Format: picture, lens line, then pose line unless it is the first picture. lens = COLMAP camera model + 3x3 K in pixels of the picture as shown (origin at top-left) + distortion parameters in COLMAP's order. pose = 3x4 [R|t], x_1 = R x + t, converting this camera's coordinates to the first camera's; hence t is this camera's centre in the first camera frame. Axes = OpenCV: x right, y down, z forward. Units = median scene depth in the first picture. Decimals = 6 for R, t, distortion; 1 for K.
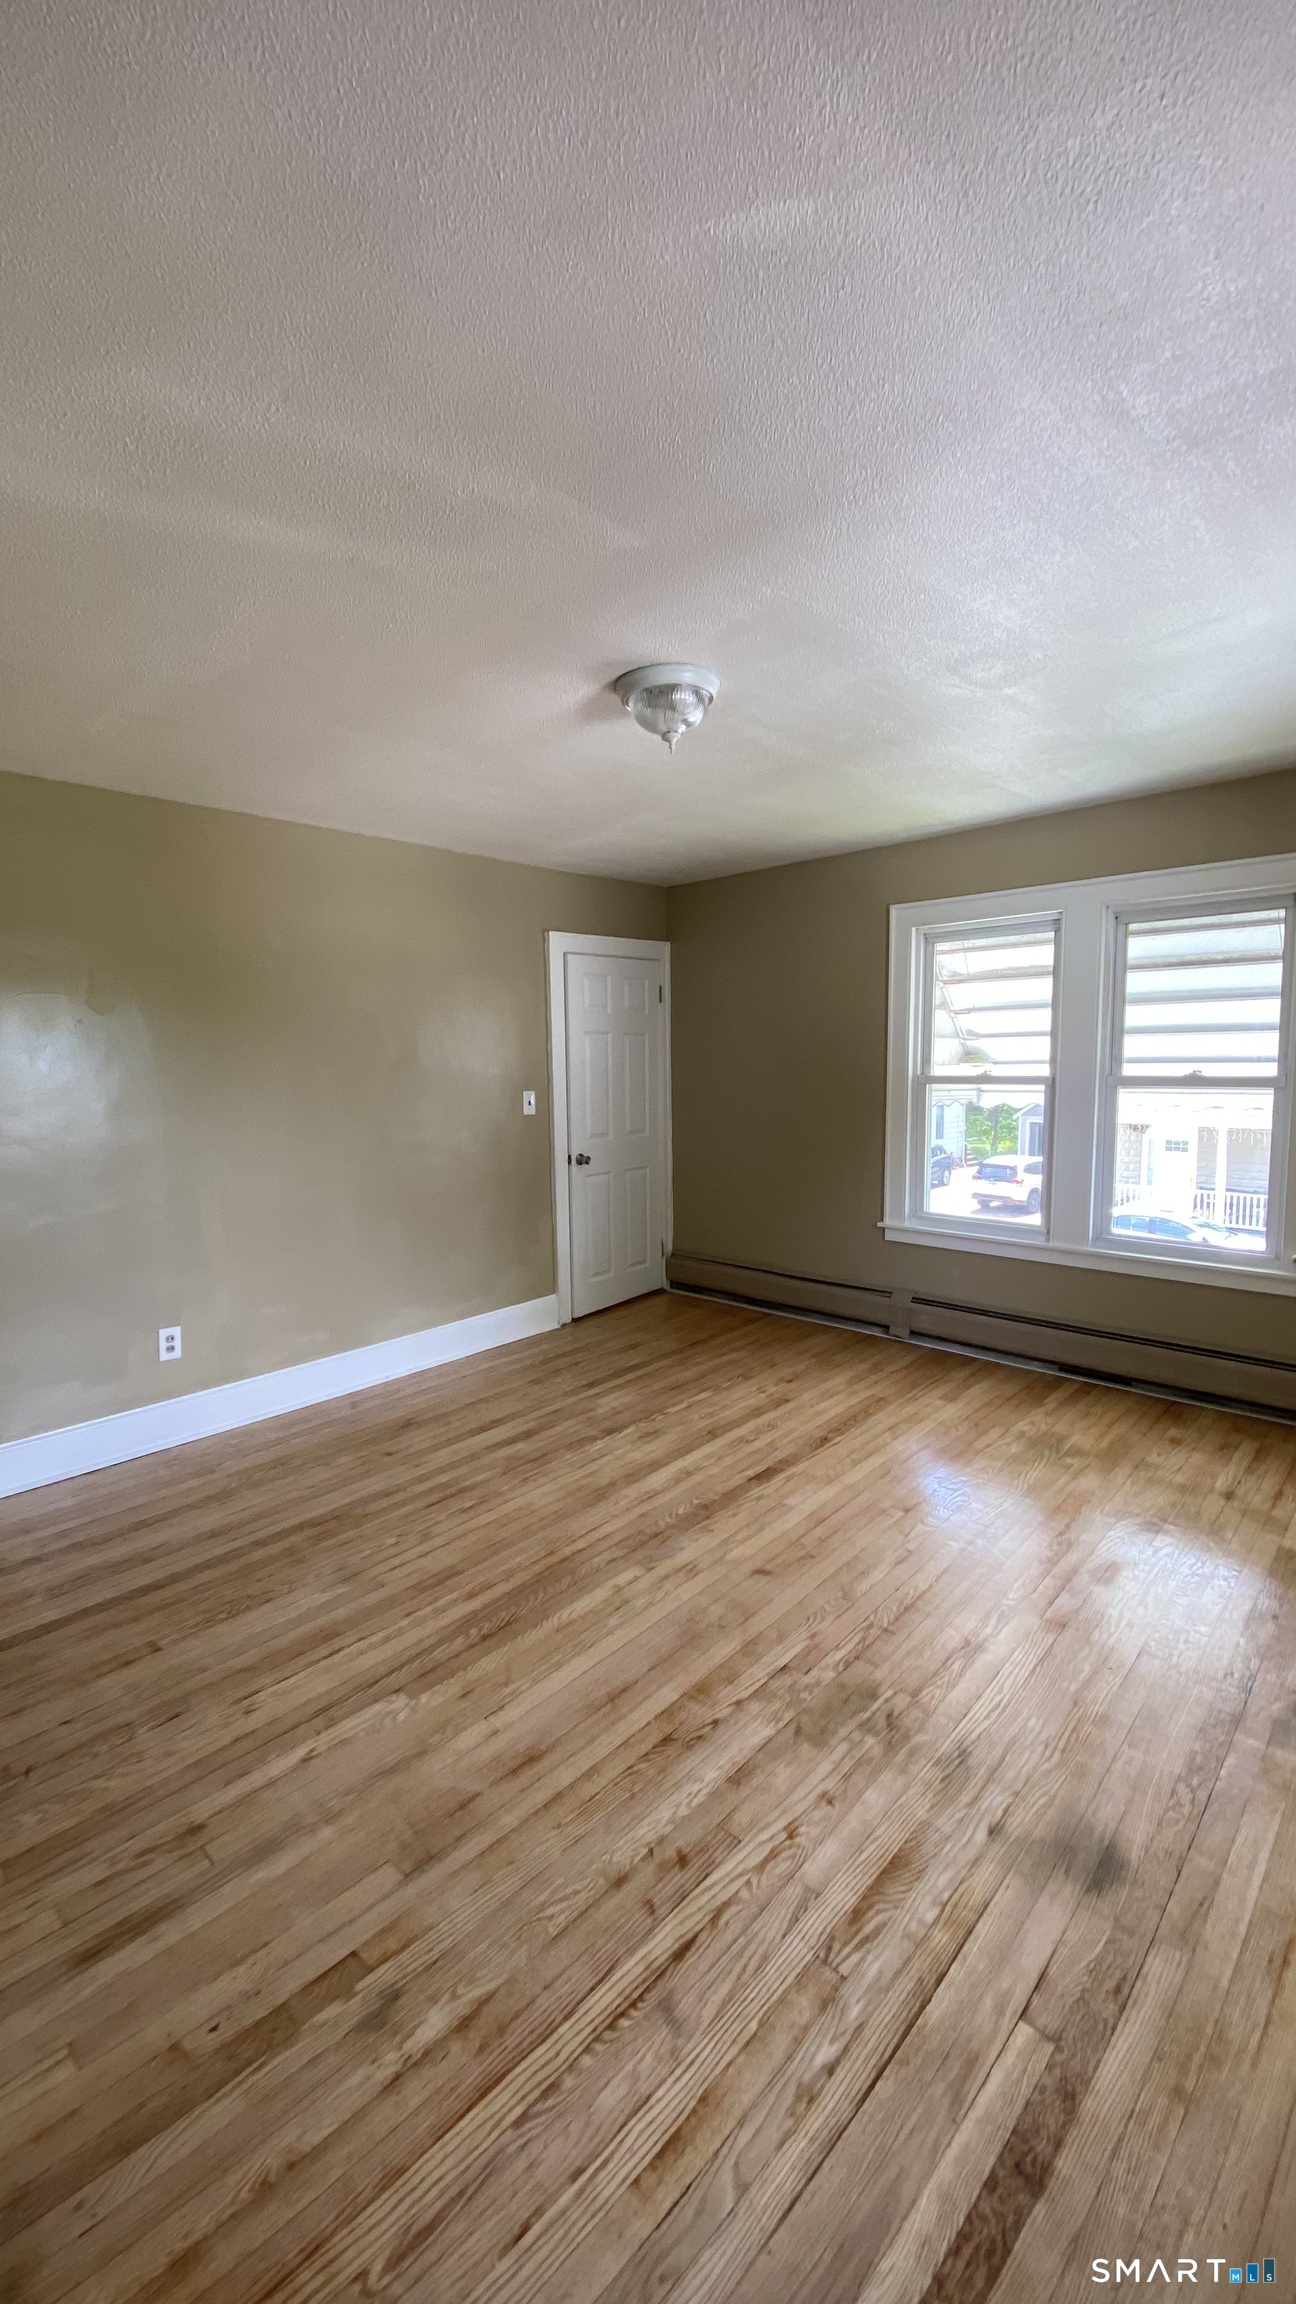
lens RADIAL K [[915.3, 0, 660.9], [0, 915.3, 1152.3], [0, 0, 1]] dist [0.012946, -0.013989]
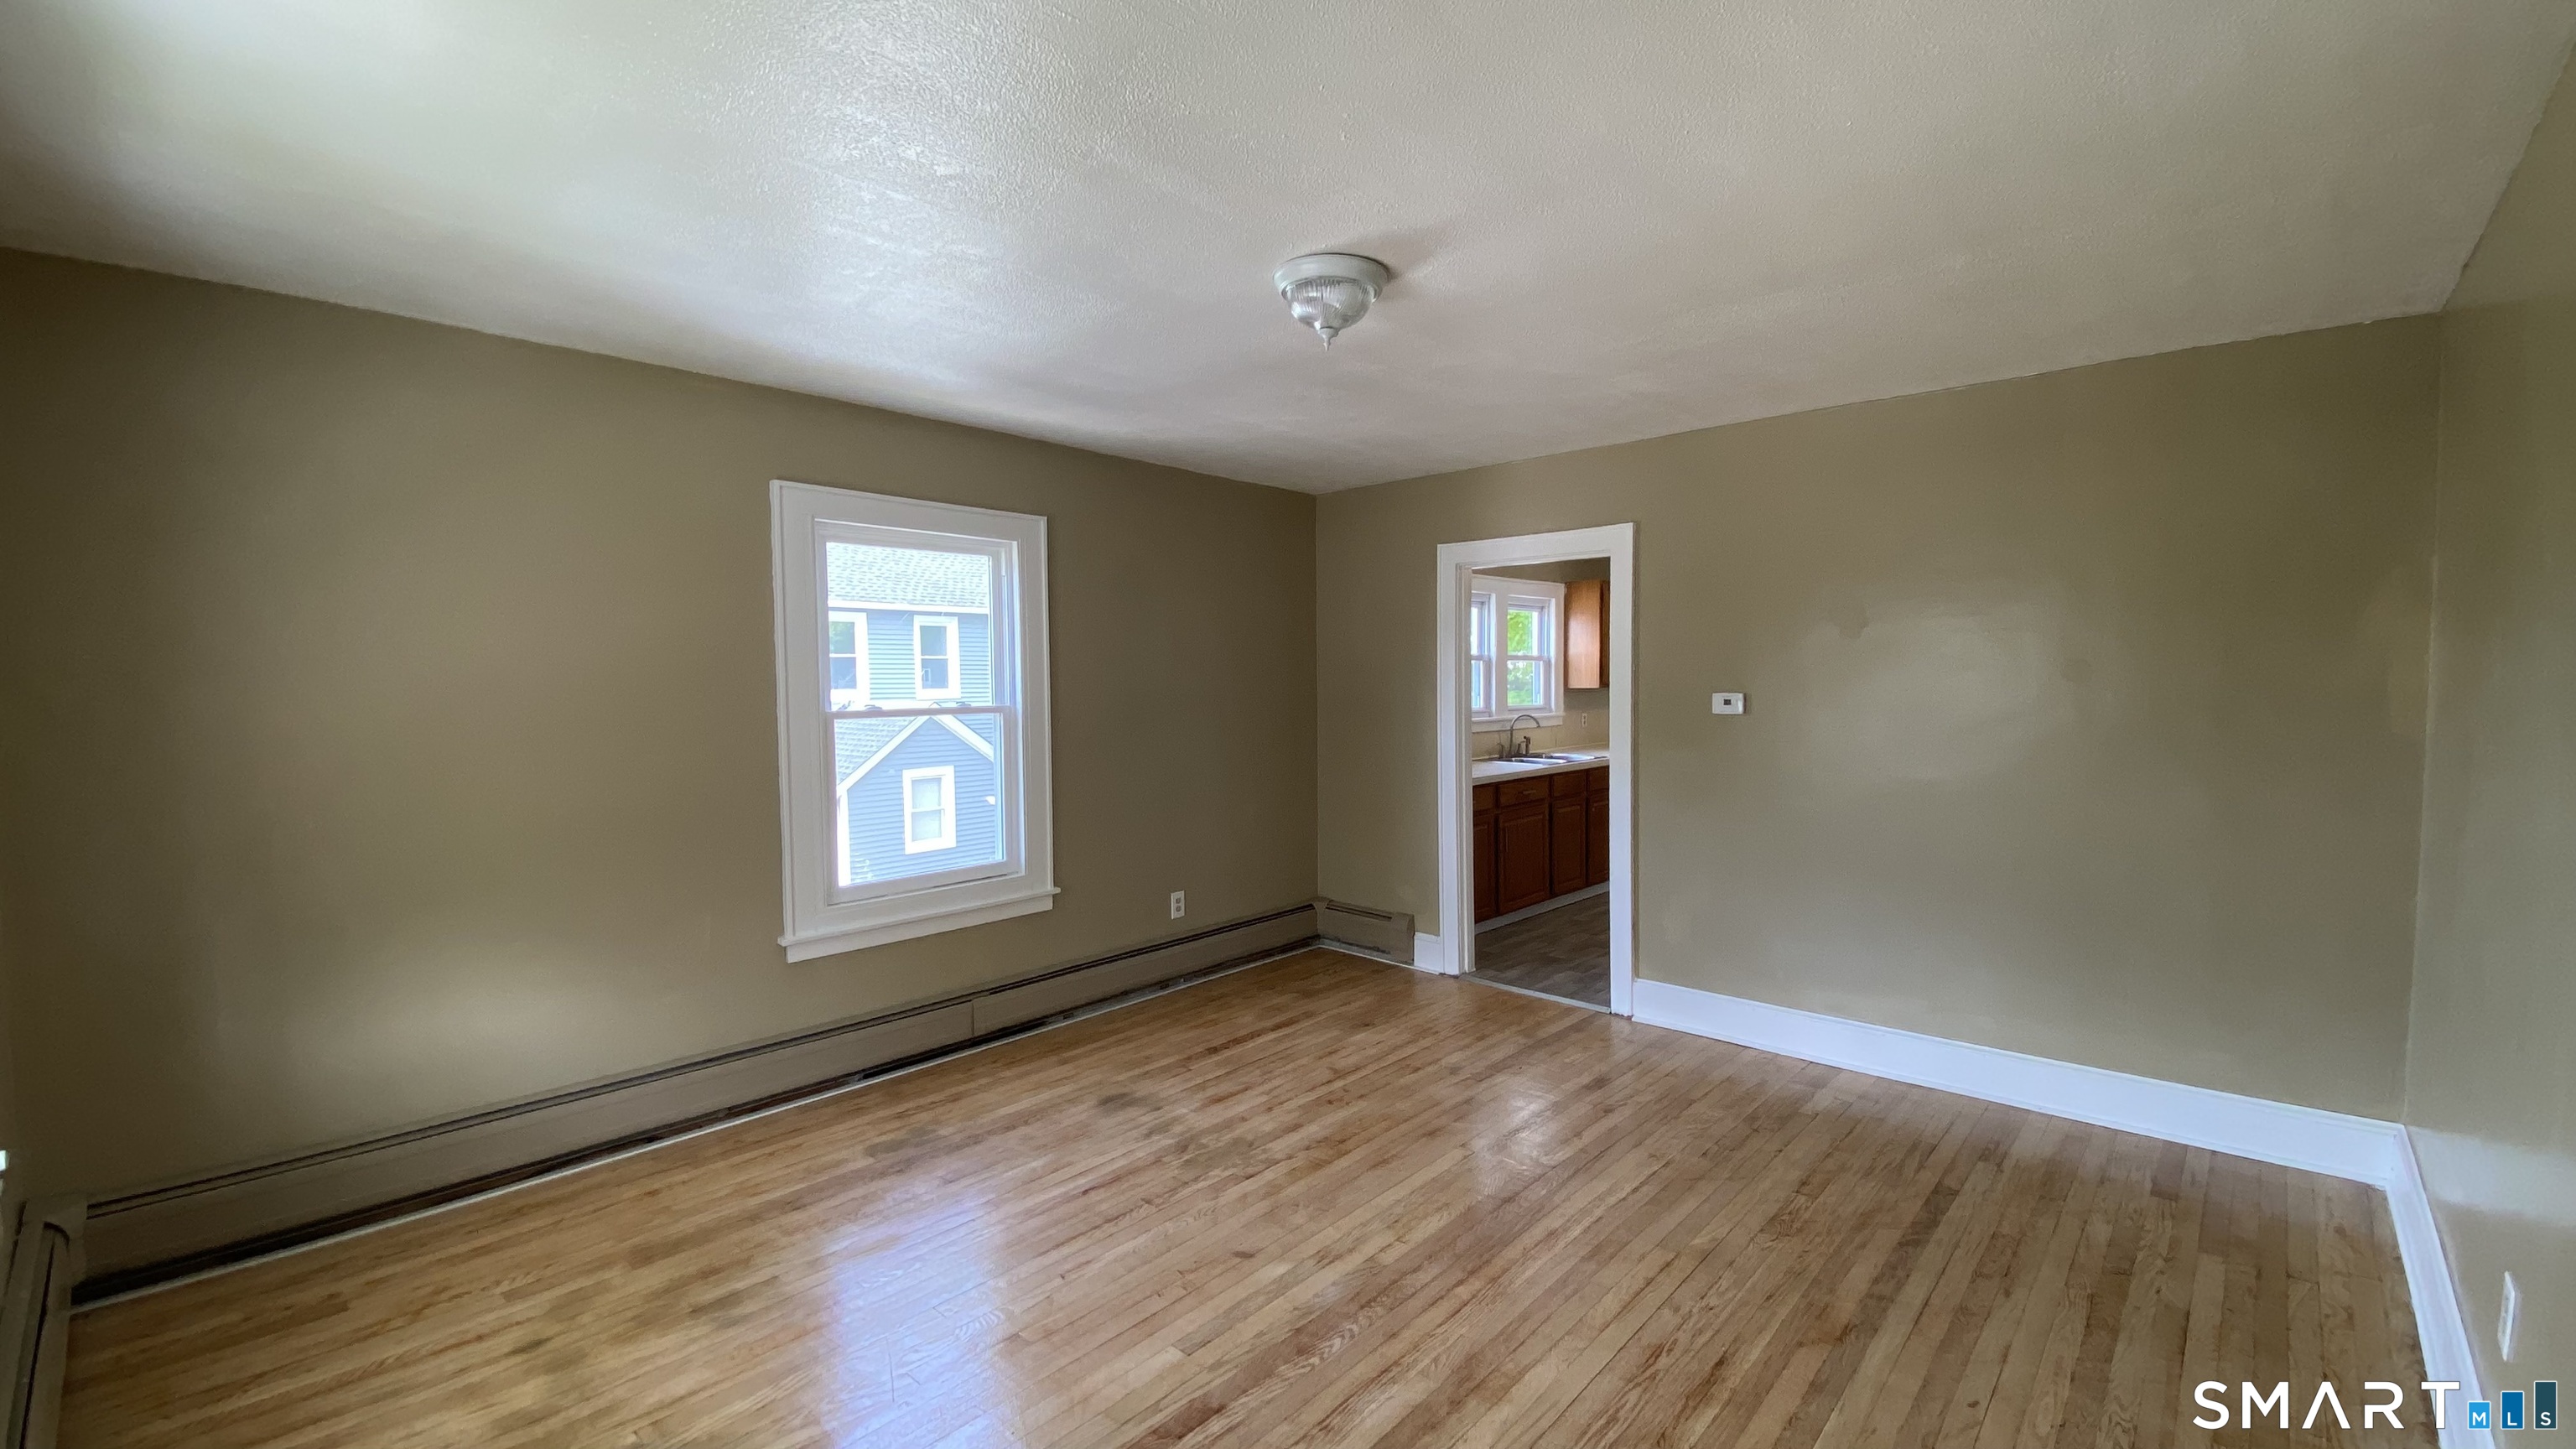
lens RADIAL K [[1023.4, 0, 1292.1], [0, 1023.4, 728.1], [0, 0, 1]] dist [0.012946, -0.013989]
pose [[-0.999731, 0.022367, 0.006131, 0.053761], [0.023060, 0.986874, 0.159839, -0.244939], [-0.002475, 0.159937, -0.987124, 2.225707]]
